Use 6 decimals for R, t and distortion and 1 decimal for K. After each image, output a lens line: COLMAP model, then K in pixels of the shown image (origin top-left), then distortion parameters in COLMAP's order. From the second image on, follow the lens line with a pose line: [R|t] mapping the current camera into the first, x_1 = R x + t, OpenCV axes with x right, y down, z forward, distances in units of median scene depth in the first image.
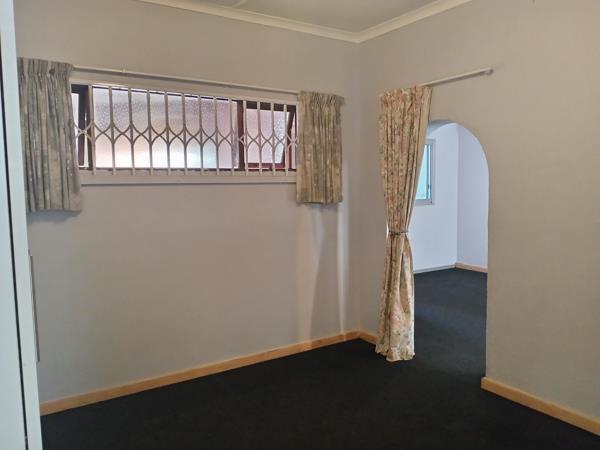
lens RADIAL K [[474.9, 0, 296.6], [0, 474.9, 223.1], [0, 0, 1]] dist [0.052931, -0.066296]
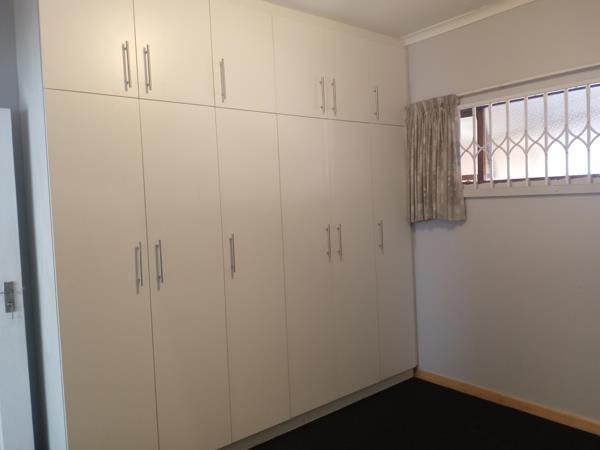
lens RADIAL K [[474.9, 0, 297.0], [0, 474.9, 227.6], [0, 0, 1]] dist [0.052931, -0.066296]
pose [[0.118292, 0.059781, -0.991178, 0.625605], [-0.050072, 0.997275, 0.054173, -0.050728], [0.991716, 0.043222, 0.120963, 0.474315]]
